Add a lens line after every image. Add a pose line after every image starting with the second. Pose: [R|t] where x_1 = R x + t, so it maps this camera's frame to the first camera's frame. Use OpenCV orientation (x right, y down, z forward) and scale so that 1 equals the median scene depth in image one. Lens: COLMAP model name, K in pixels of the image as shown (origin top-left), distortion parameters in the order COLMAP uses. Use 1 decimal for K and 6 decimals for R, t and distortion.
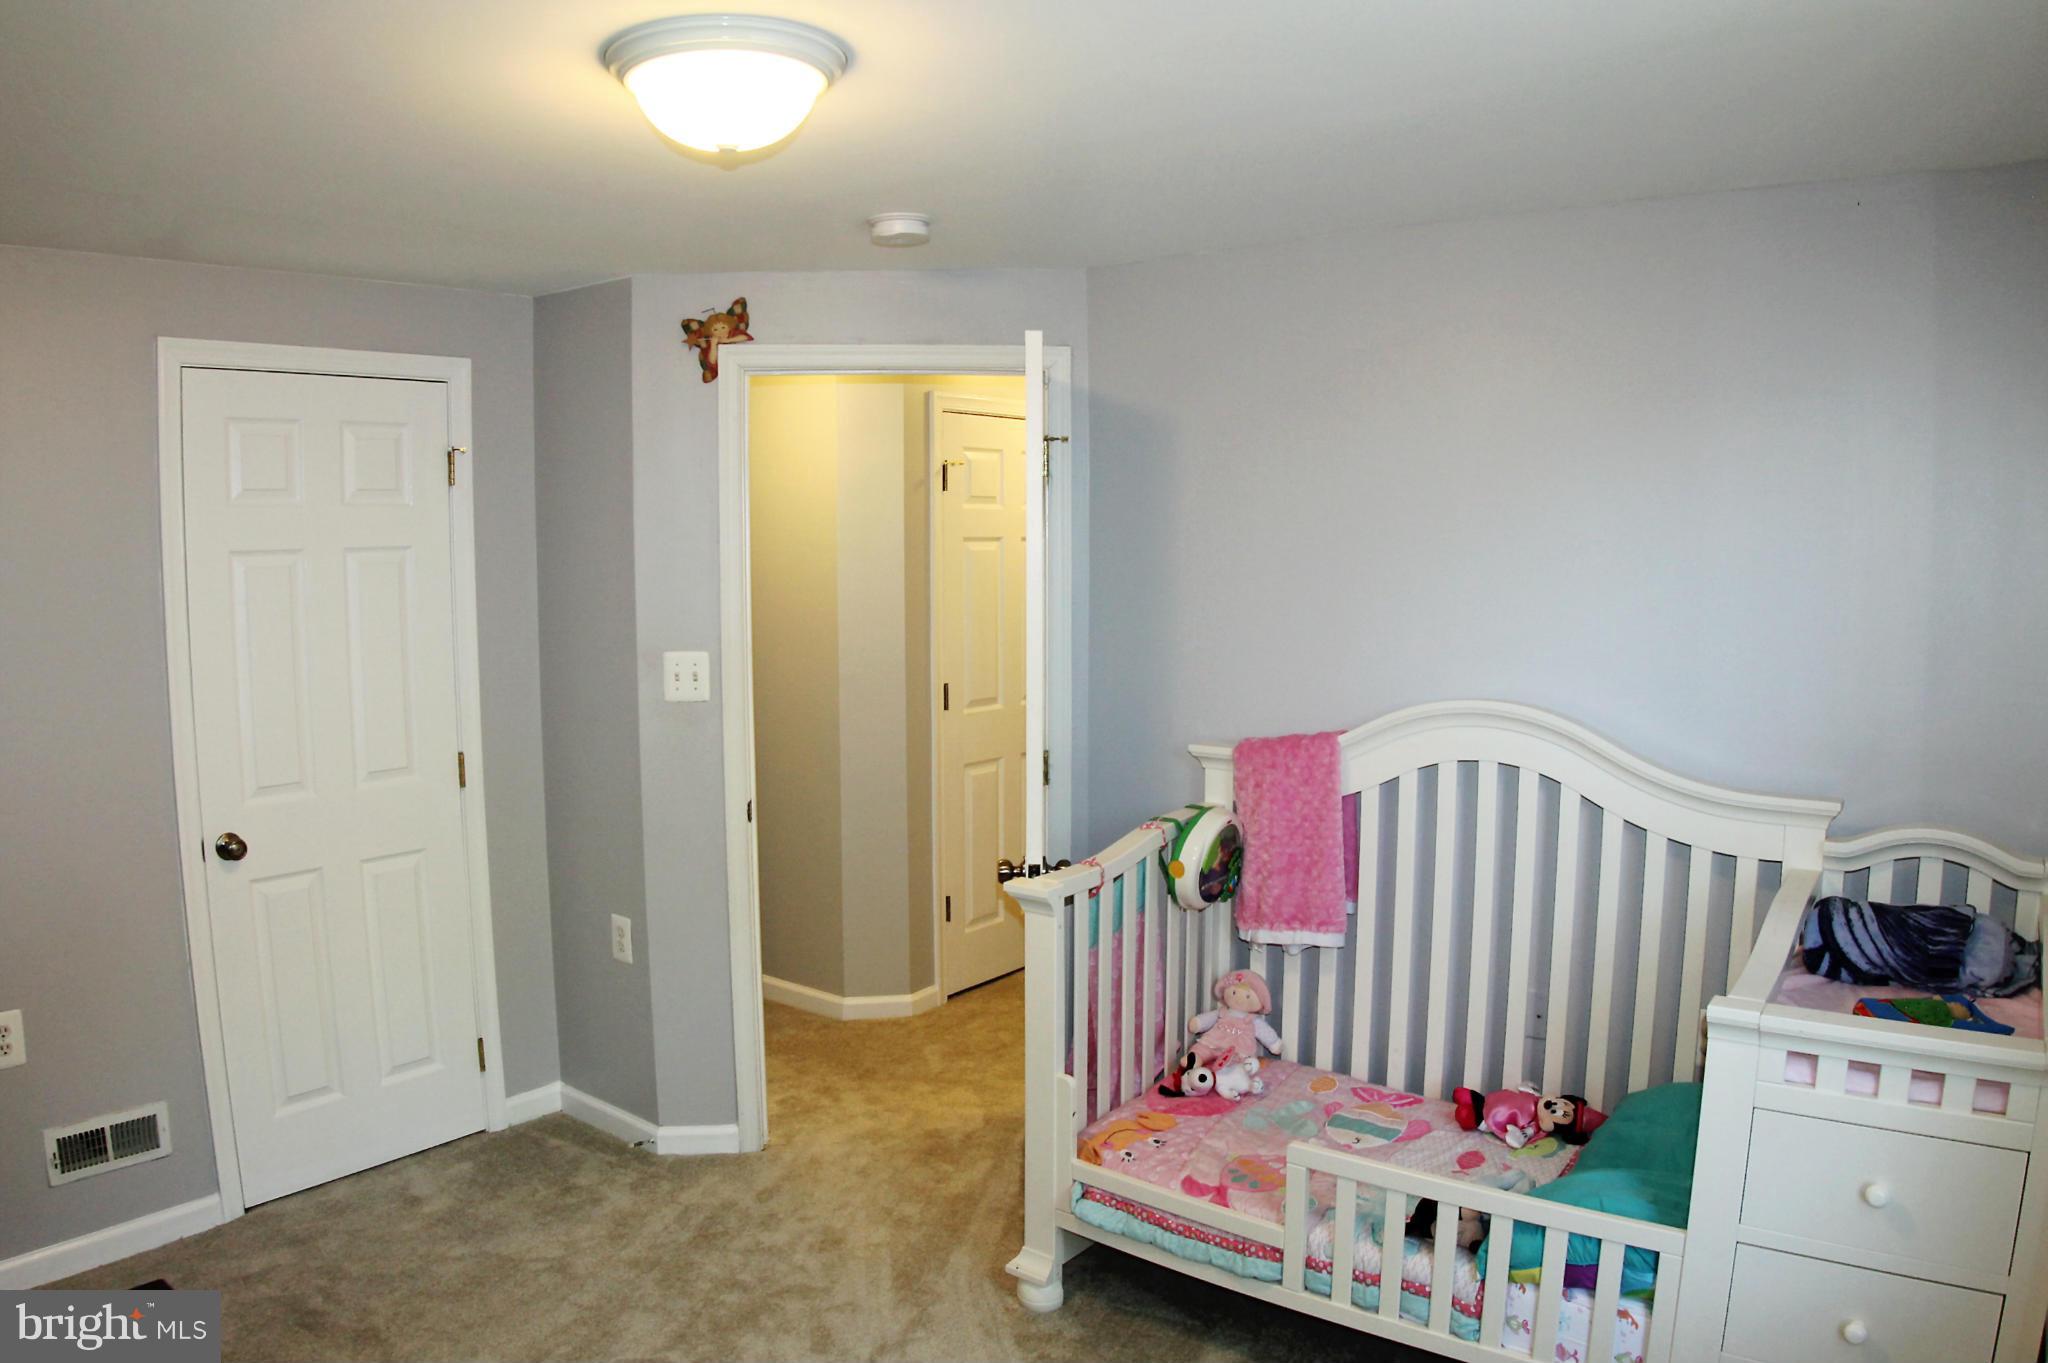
lens RADIAL K [[1417.6, 0, 1017.6], [0, 1417.6, 680.0], [0, 0, 1]] dist [-0.226125, 0.079698]
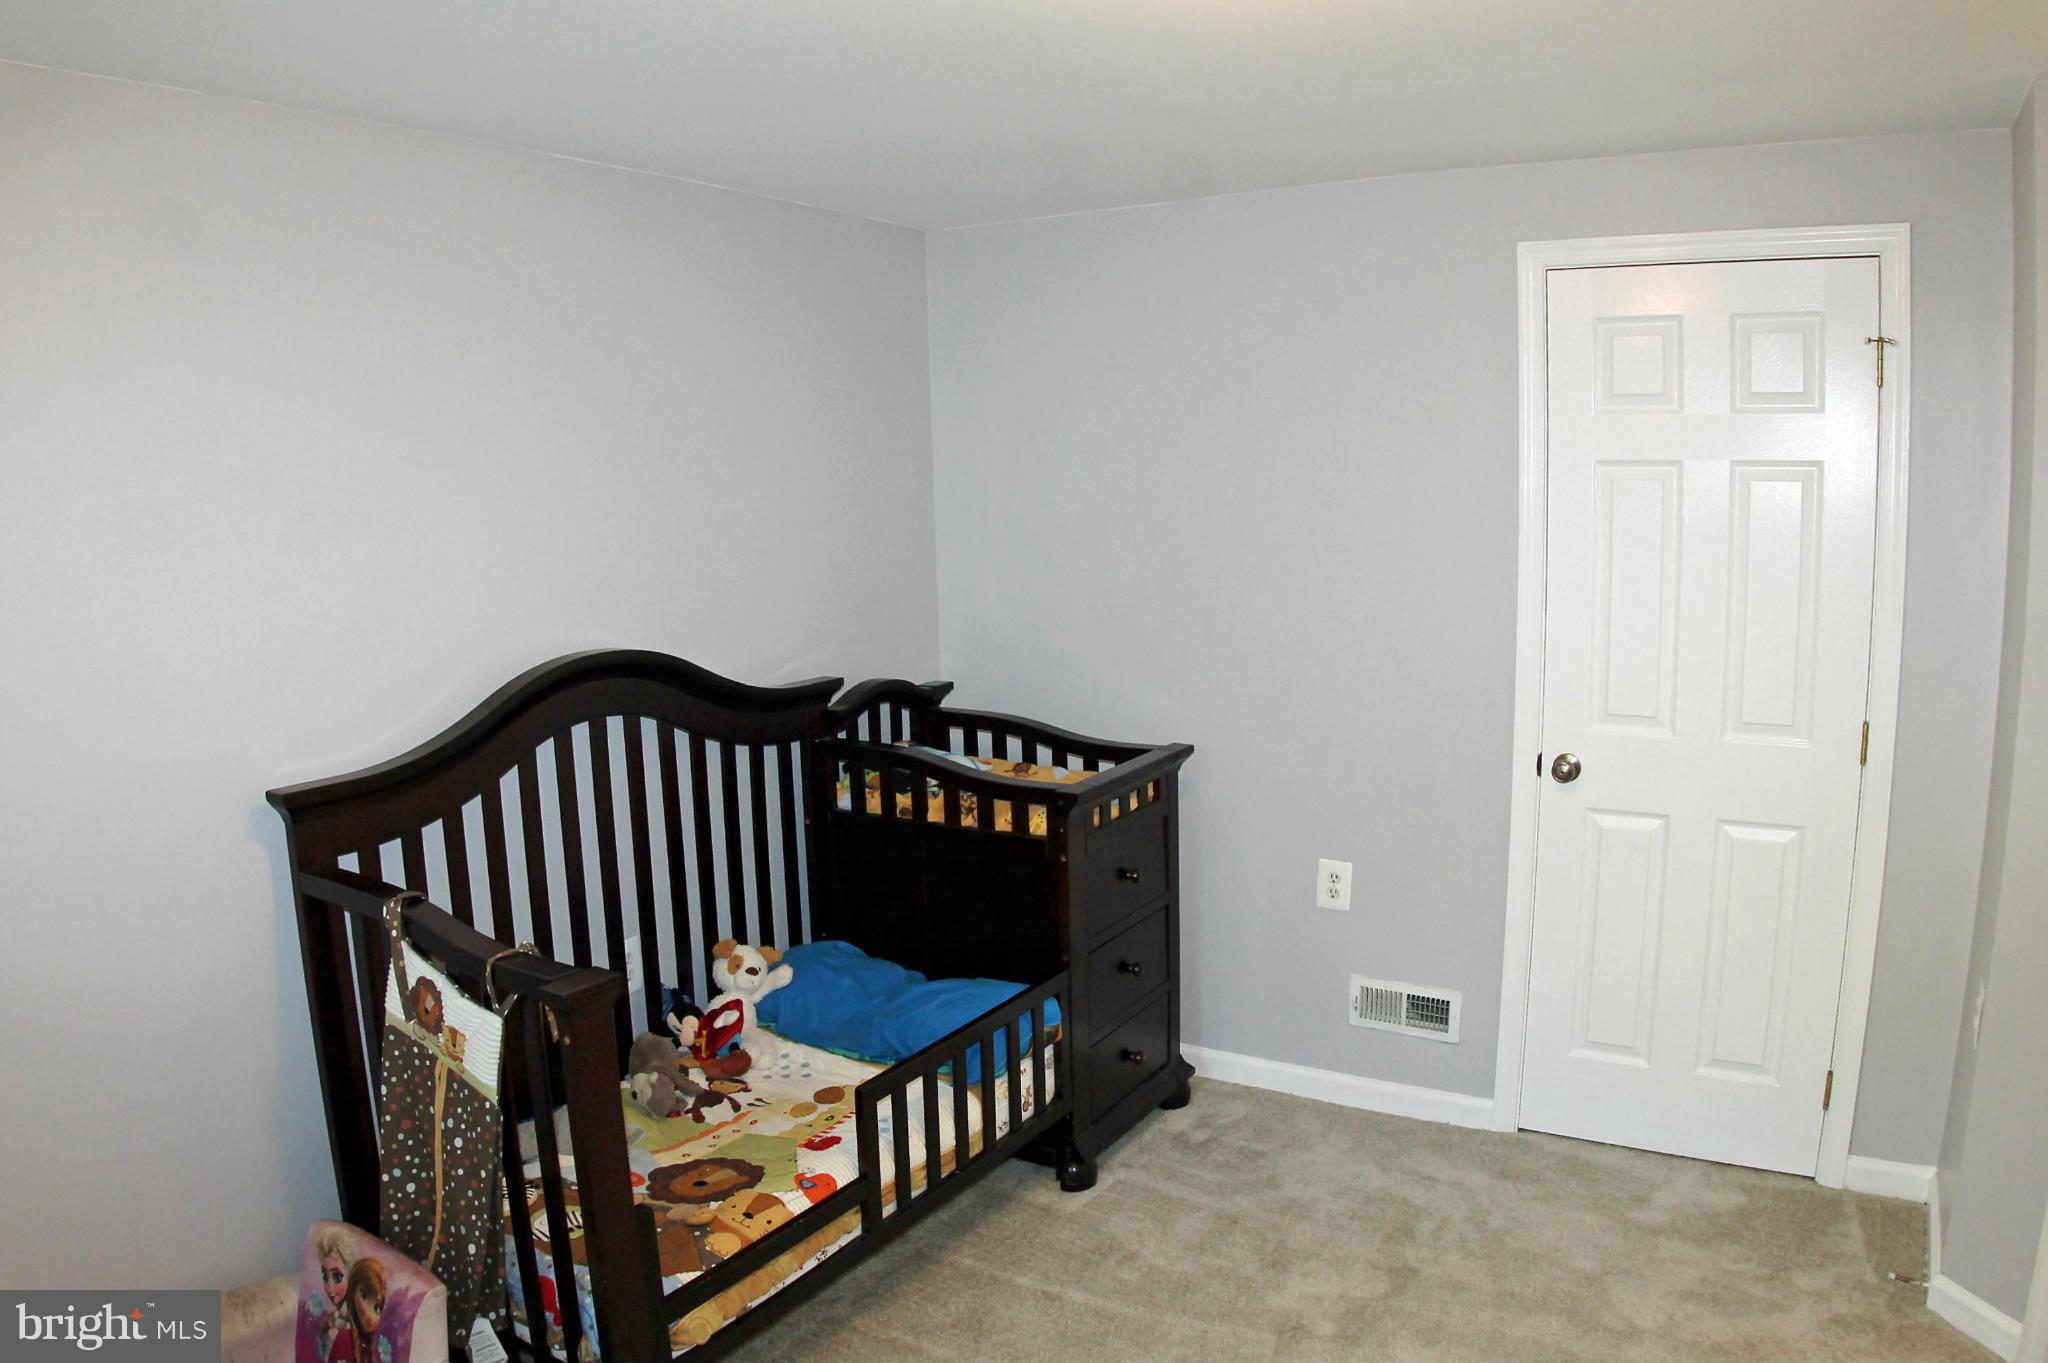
lens RADIAL K [[1417.6, 0, 1017.6], [0, 1417.6, 680.0], [0, 0, 1]] dist [-0.226125, 0.079698]
pose [[0.087130, 0.145753, -0.985477, 0.332631], [-0.075418, 0.987365, 0.139364, -0.044780], [0.993338, 0.062180, 0.097021, 0.480345]]
